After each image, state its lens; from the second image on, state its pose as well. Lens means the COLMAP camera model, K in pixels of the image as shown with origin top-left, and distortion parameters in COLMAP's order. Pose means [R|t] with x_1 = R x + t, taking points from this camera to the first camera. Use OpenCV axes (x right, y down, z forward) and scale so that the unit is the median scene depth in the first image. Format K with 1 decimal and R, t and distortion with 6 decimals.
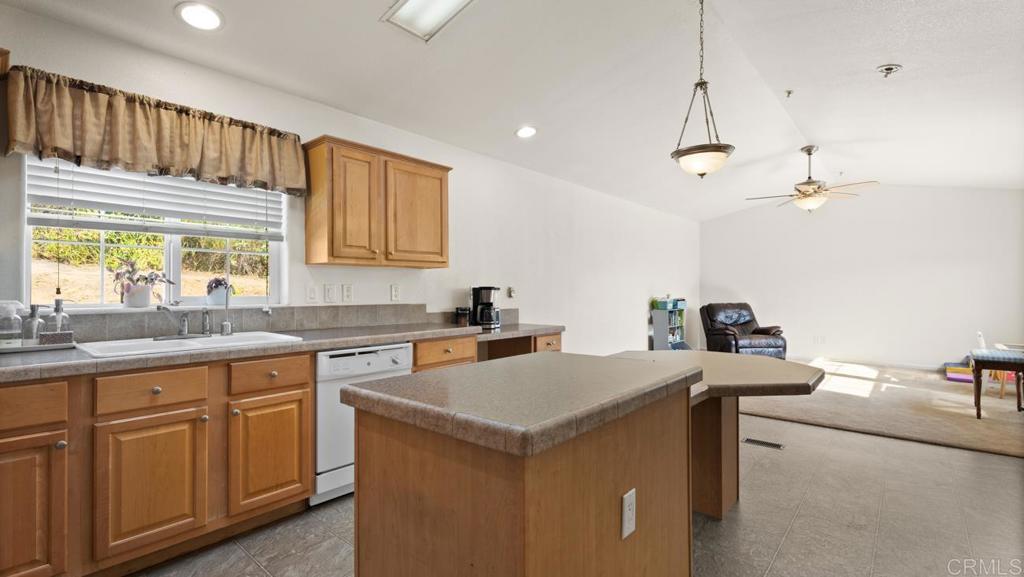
lens RADIAL K [[458.9, 0, 516.0], [0, 458.9, 292.9], [0, 0, 1]] dist [0.004590, 0.000326]
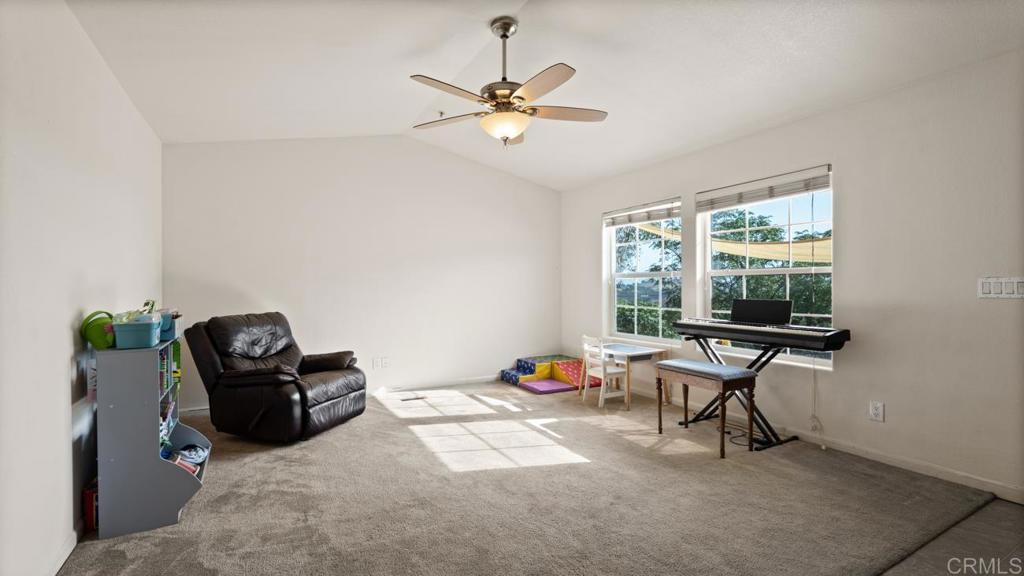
lens RADIAL K [[459.8, 0, 515.4], [0, 459.8, 290.2], [0, 0, 1]] dist [0.003095, 0.001011]
pose [[0.345795, -0.005122, 0.938296, 0.102625], [0.007595, 0.999968, 0.002660, -0.003570], [-0.938279, 0.006207, 0.345822, 0.611232]]
